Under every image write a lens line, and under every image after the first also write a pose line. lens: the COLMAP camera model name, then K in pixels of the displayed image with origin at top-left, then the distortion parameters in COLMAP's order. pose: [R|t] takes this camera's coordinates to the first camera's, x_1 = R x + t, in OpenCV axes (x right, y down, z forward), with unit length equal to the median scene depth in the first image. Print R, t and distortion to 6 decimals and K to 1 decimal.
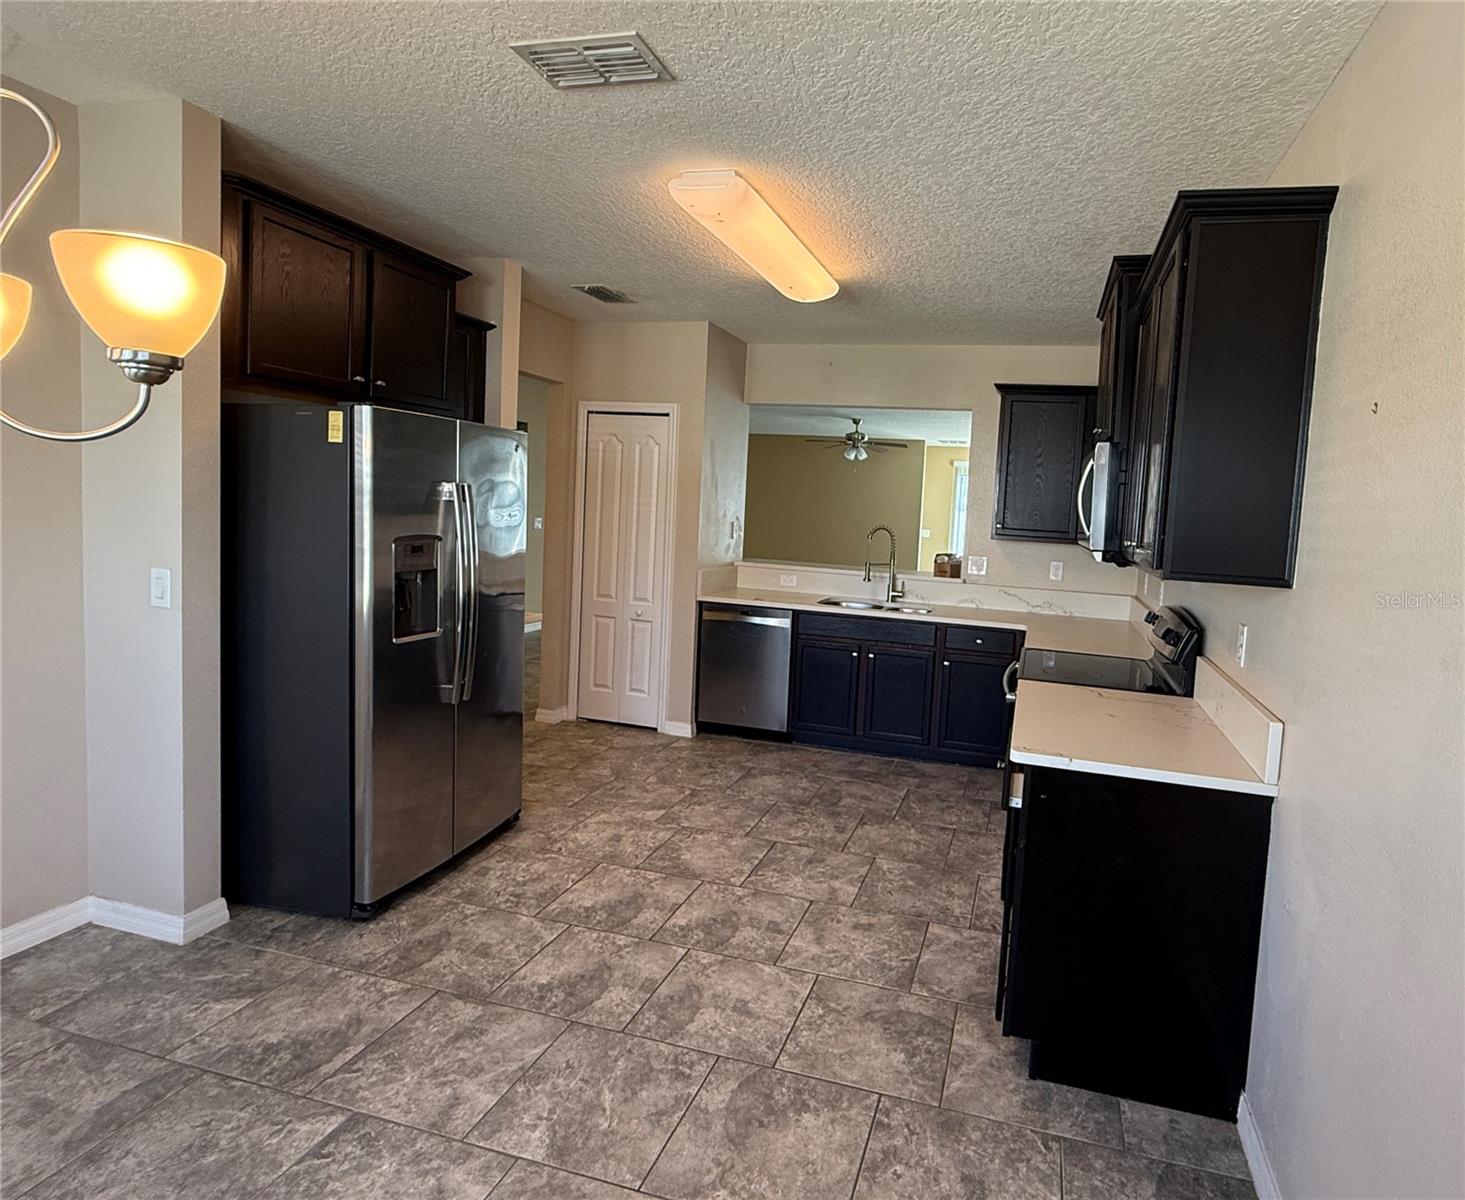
lens RADIAL K [[791.5, 0, 849.3], [0, 791.5, 570.7], [0, 0, 1]] dist [-0.001093, -0.000052]
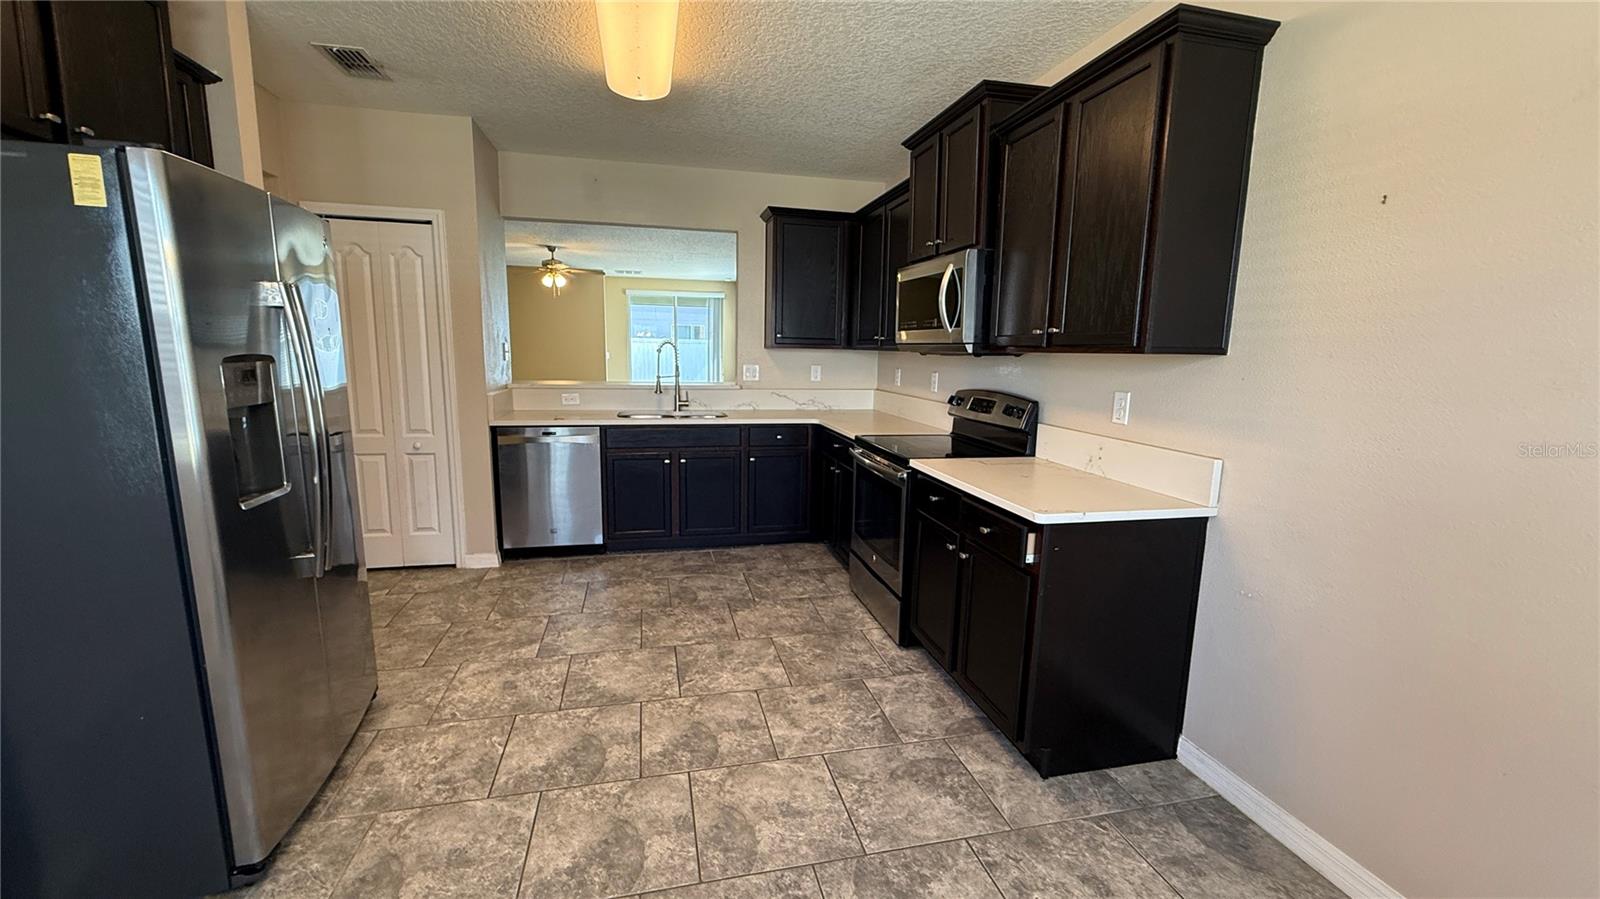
lens RADIAL K [[638.6, 0, 800.0], [0, 638.6, 453.6], [0, 0, 1]] dist [0.000113, -0.000654]
pose [[0.889053, -0.113880, 0.443414, -0.292877], [0.067394, 0.990571, 0.119277, 0.005887], [-0.452816, -0.076160, 0.888345, 0.209892]]
